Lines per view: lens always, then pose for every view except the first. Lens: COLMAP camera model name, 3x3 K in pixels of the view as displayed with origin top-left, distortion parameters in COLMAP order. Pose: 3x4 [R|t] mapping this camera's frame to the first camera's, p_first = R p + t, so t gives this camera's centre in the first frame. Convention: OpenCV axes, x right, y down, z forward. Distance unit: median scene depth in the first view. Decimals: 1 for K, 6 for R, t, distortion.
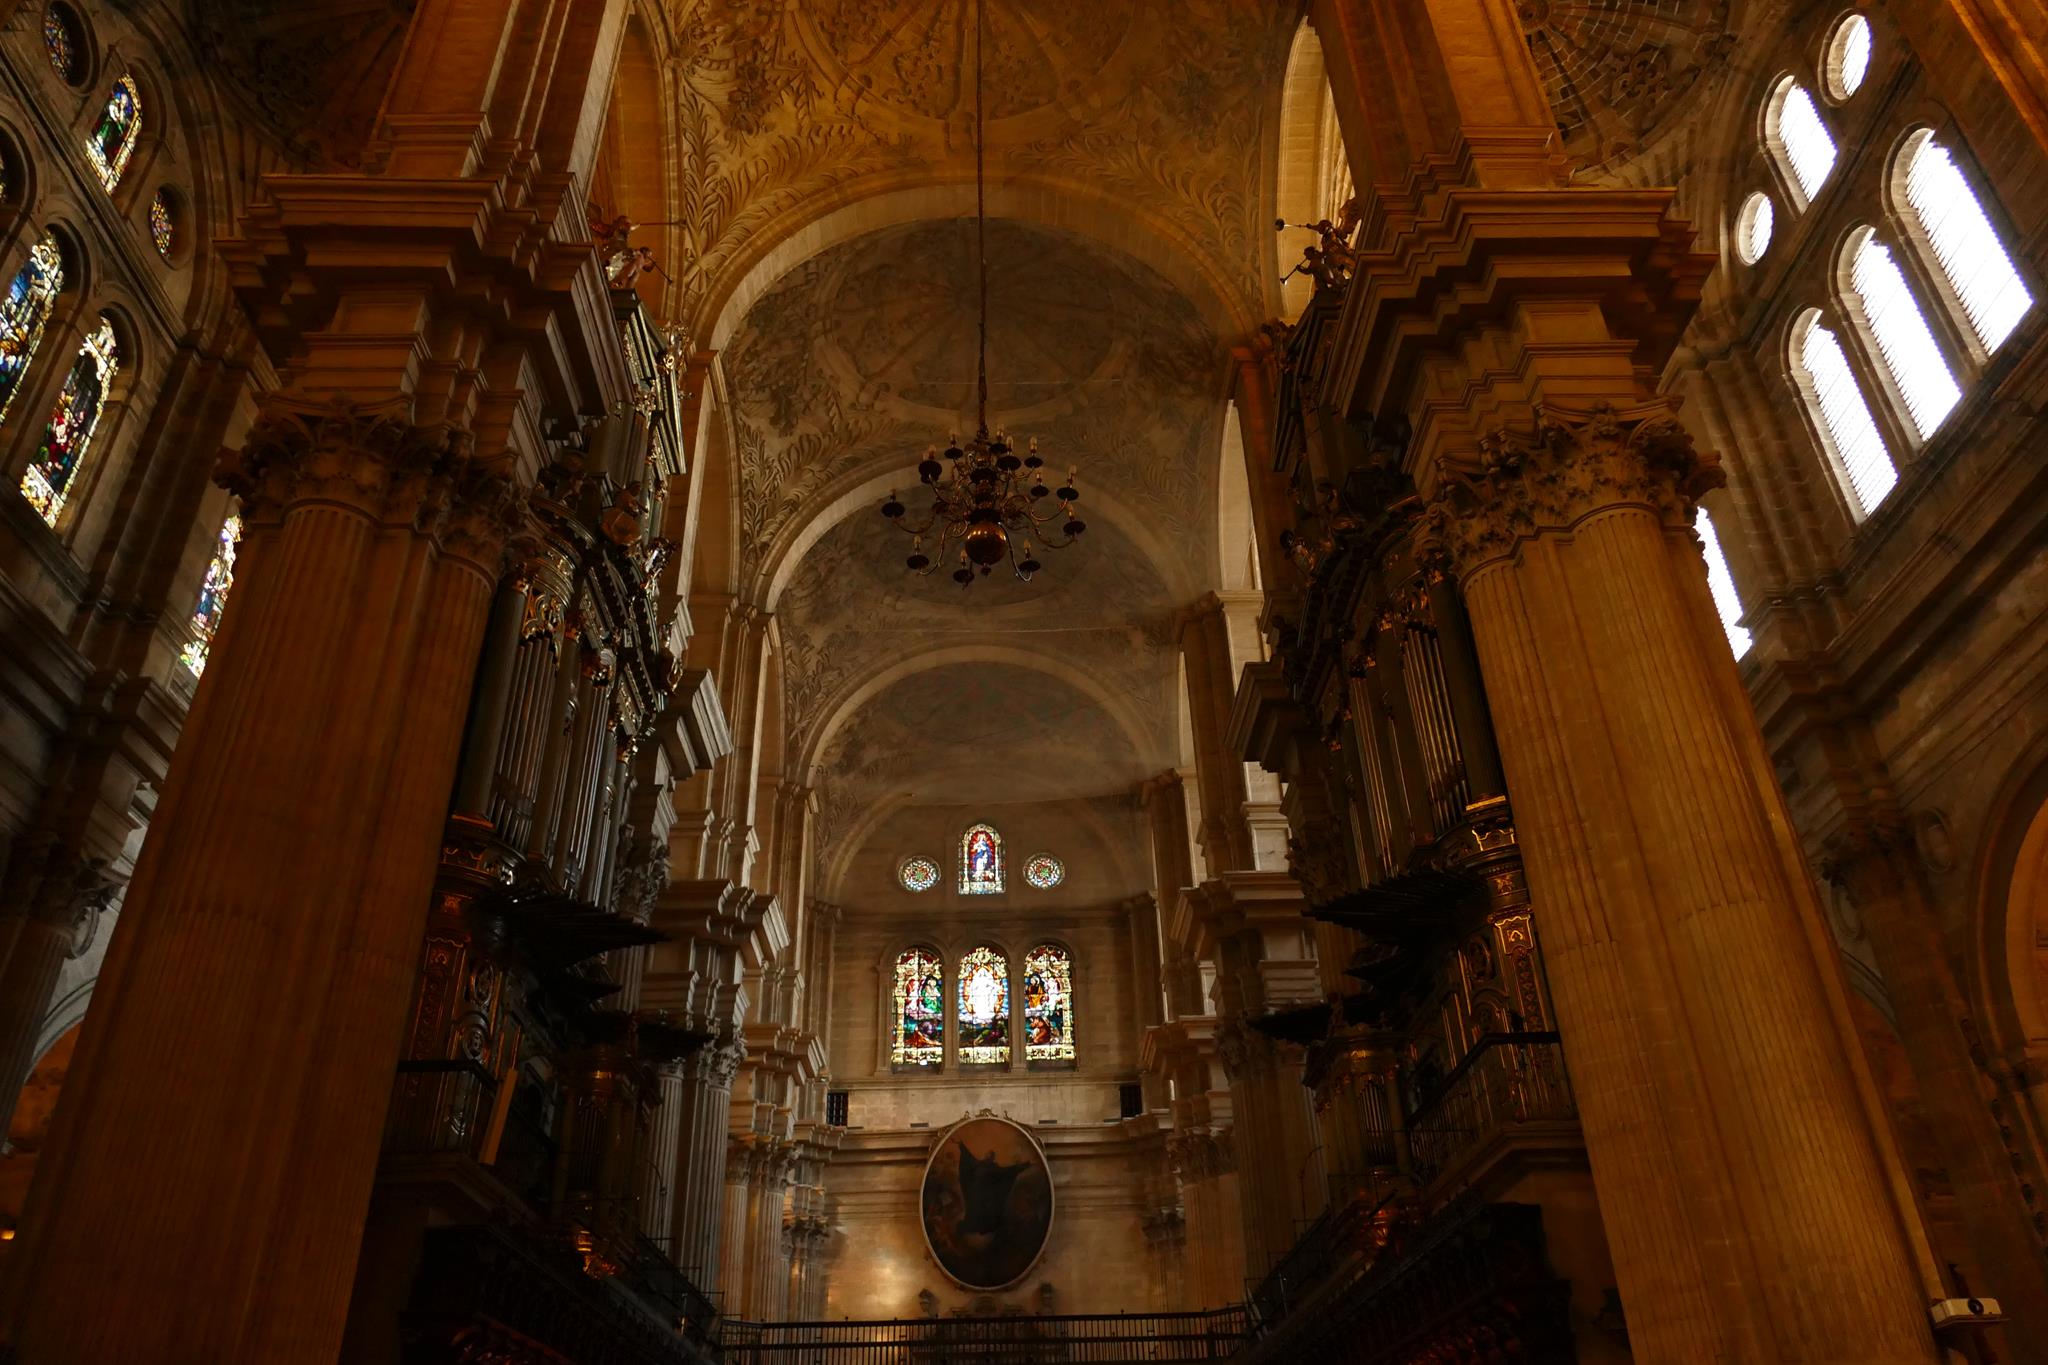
lens RADIAL K [[1467.2, 0, 1024.0], [0, 1467.2, 682.5], [0, 0, 1]] dist [-0.009054, 0.001599]
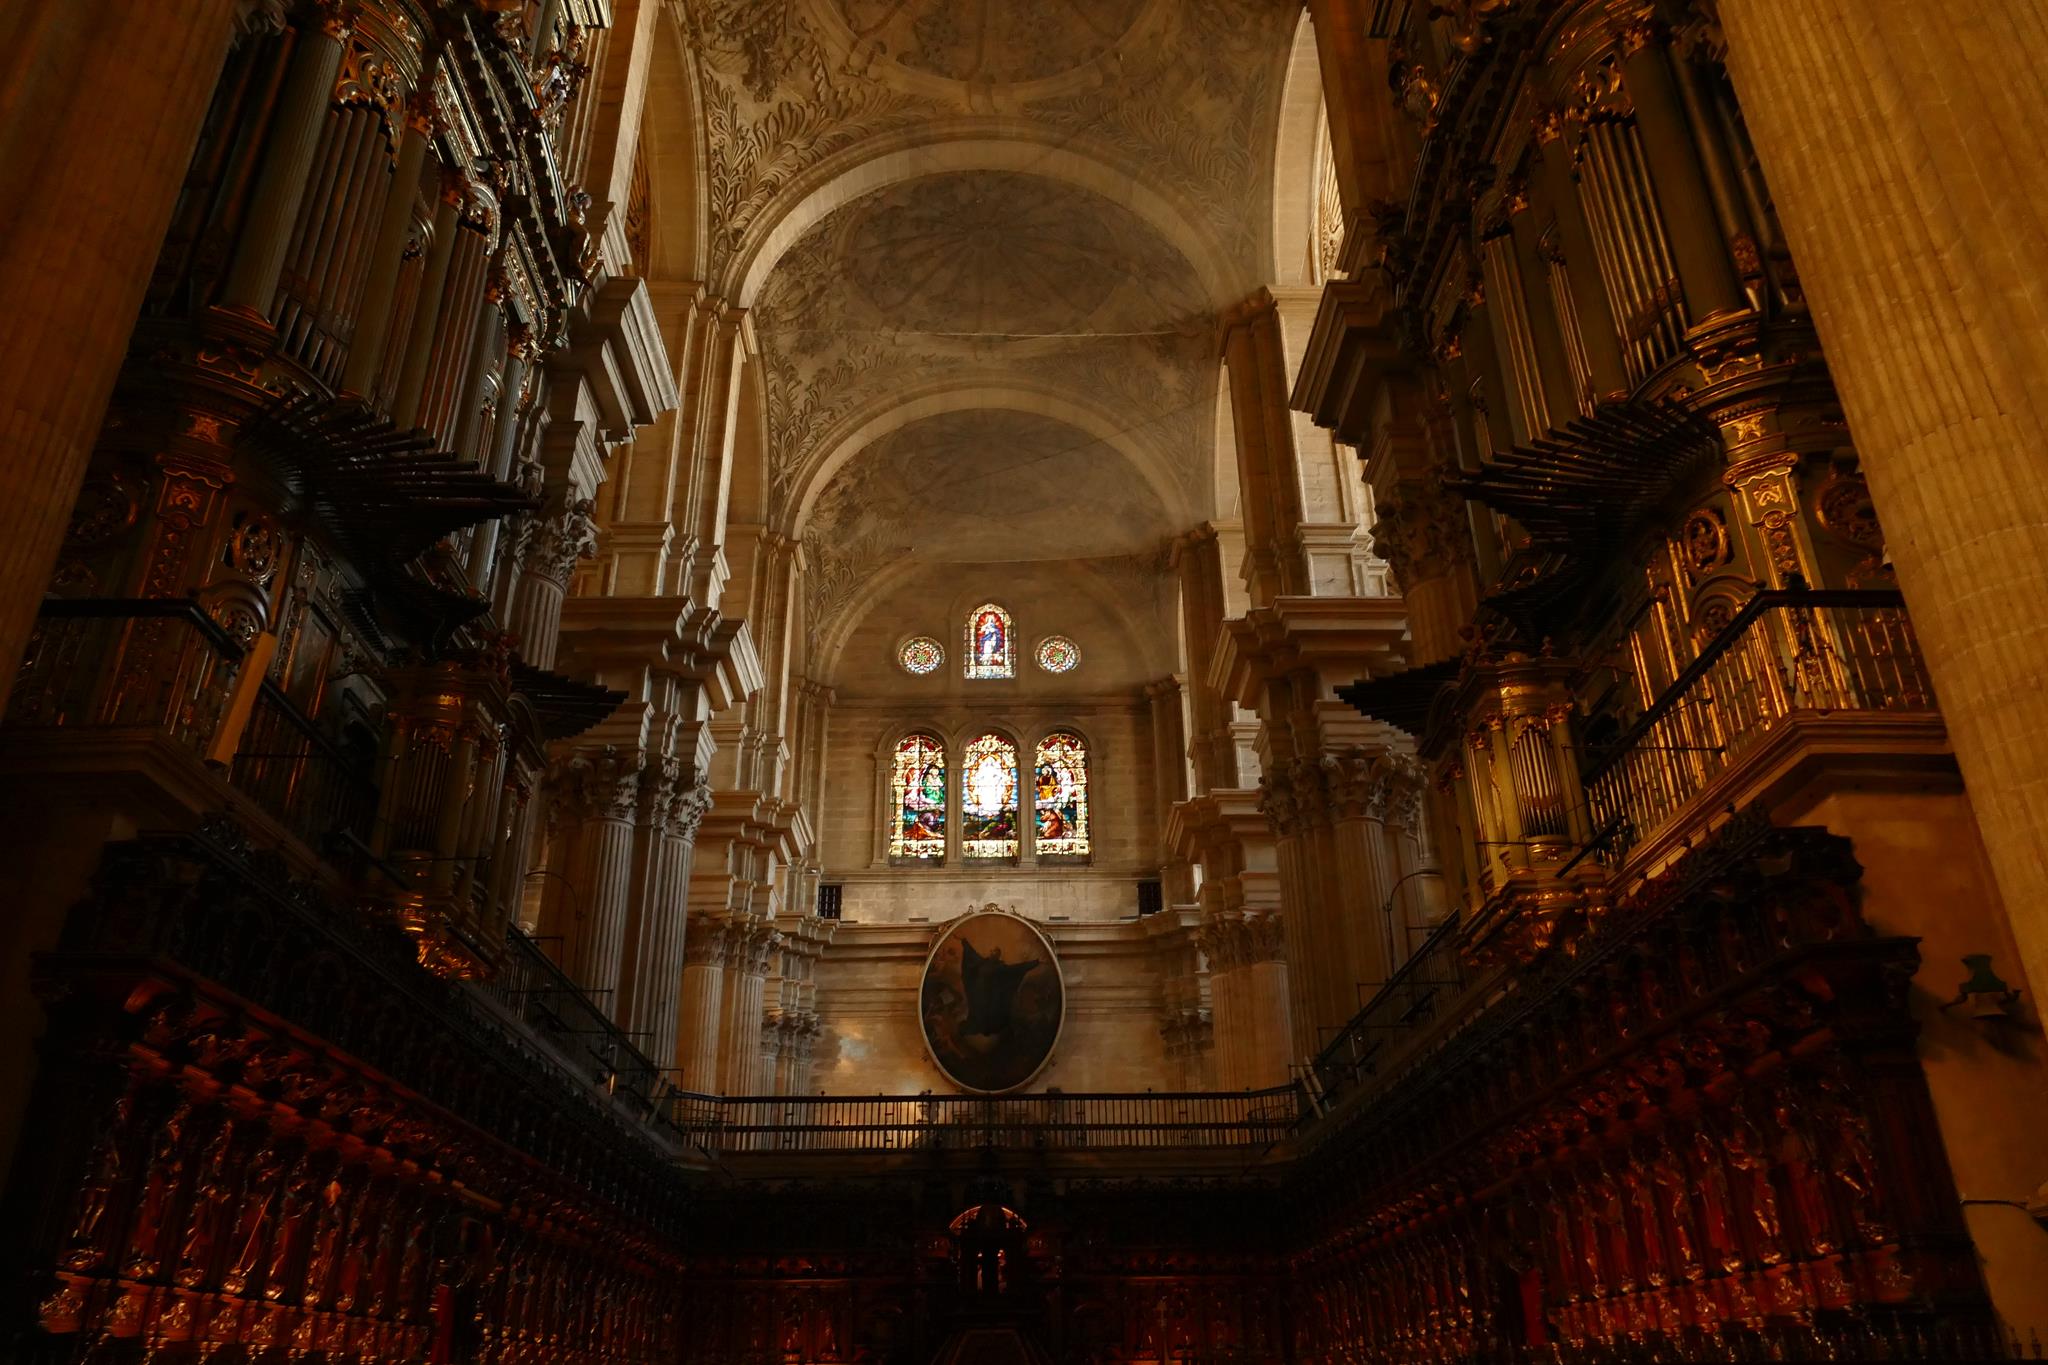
lens RADIAL K [[1467.2, 0, 1024.0], [0, 1467.2, 682.5], [0, 0, 1]] dist [-0.009054, 0.001599]
pose [[0.999893, 0.013094, -0.006556, -0.001842], [-0.012396, 0.995197, 0.097102, 0.079634], [0.007796, -0.097010, 0.995253, 0.126516]]
